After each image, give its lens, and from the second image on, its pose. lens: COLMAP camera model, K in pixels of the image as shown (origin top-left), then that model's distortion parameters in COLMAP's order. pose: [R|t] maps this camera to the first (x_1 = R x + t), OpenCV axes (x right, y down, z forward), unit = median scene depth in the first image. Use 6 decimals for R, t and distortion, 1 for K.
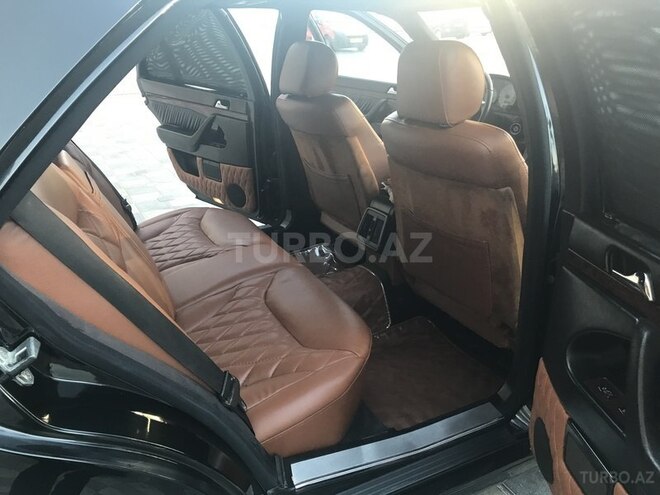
lens RADIAL K [[535.9, 0, 330.0], [0, 535.9, 247.5], [0, 0, 1]] dist [0.075894, -0.001335]
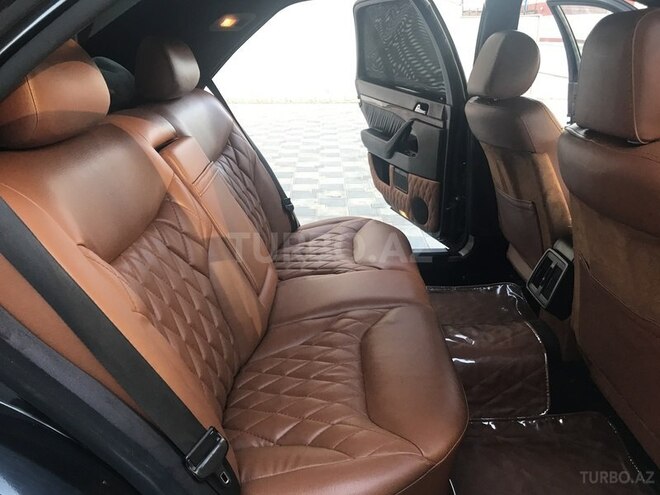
lens RADIAL K [[544.4, 0, 330.0], [0, 544.4, 247.5], [0, 0, 1]] dist [0.036894, -0.011204]
pose [[0.885794, 0.166280, -0.433267, 0.098536], [-0.178035, 0.983930, 0.013632, -0.024077], [0.428571, 0.065062, 0.901163, 0.136795]]
